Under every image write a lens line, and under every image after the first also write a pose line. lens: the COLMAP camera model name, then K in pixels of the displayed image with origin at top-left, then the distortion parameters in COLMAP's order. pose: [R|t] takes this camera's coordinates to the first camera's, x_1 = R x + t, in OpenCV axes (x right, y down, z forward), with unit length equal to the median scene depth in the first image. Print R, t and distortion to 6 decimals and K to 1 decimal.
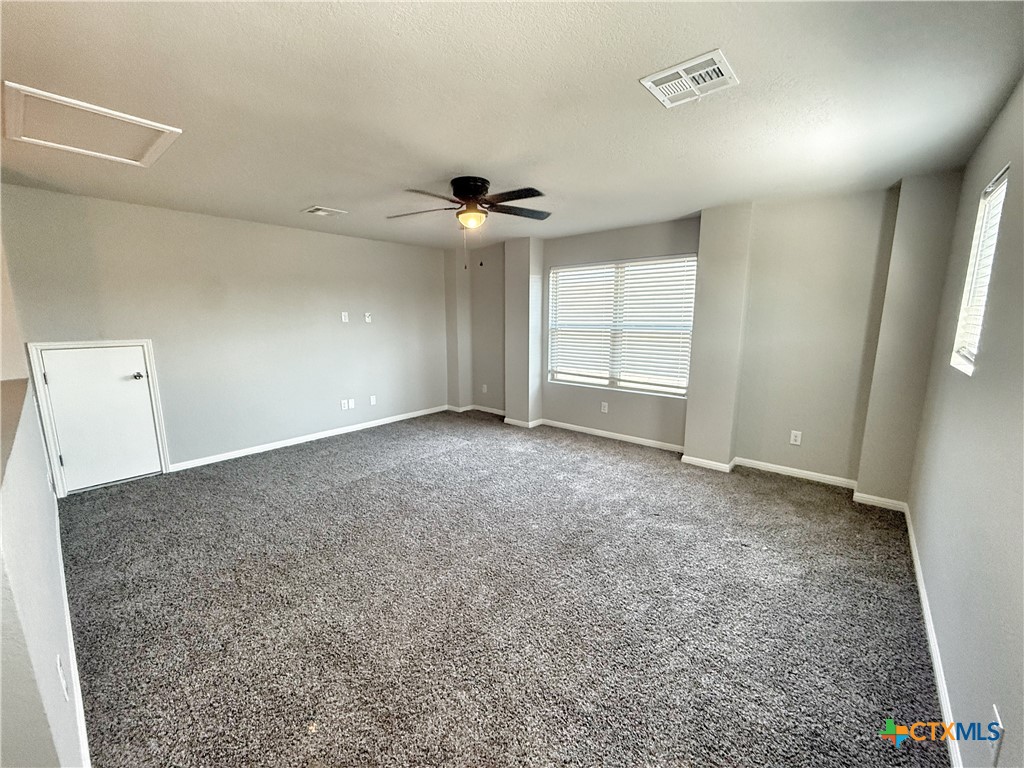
lens RADIAL K [[408.0, 0, 511.5], [0, 408.0, 385.3], [0, 0, 1]] dist [0.004028, 0.000629]
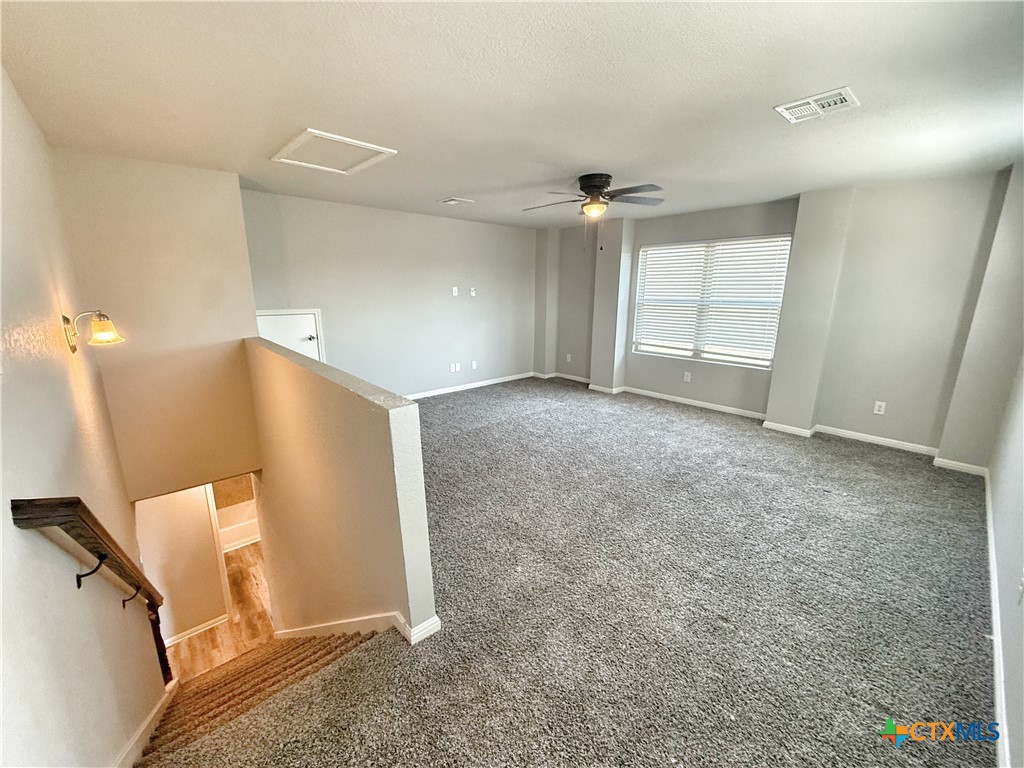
lens RADIAL K [[408.0, 0, 512.3], [0, 408.0, 384.5], [0, 0, 1]] dist [0.004028, 0.000629]
pose [[0.992422, 0.034674, -0.117885, -0.165432], [-0.027429, 0.997666, 0.062531, 0.029148], [0.119778, -0.058824, 0.991056, -0.215254]]
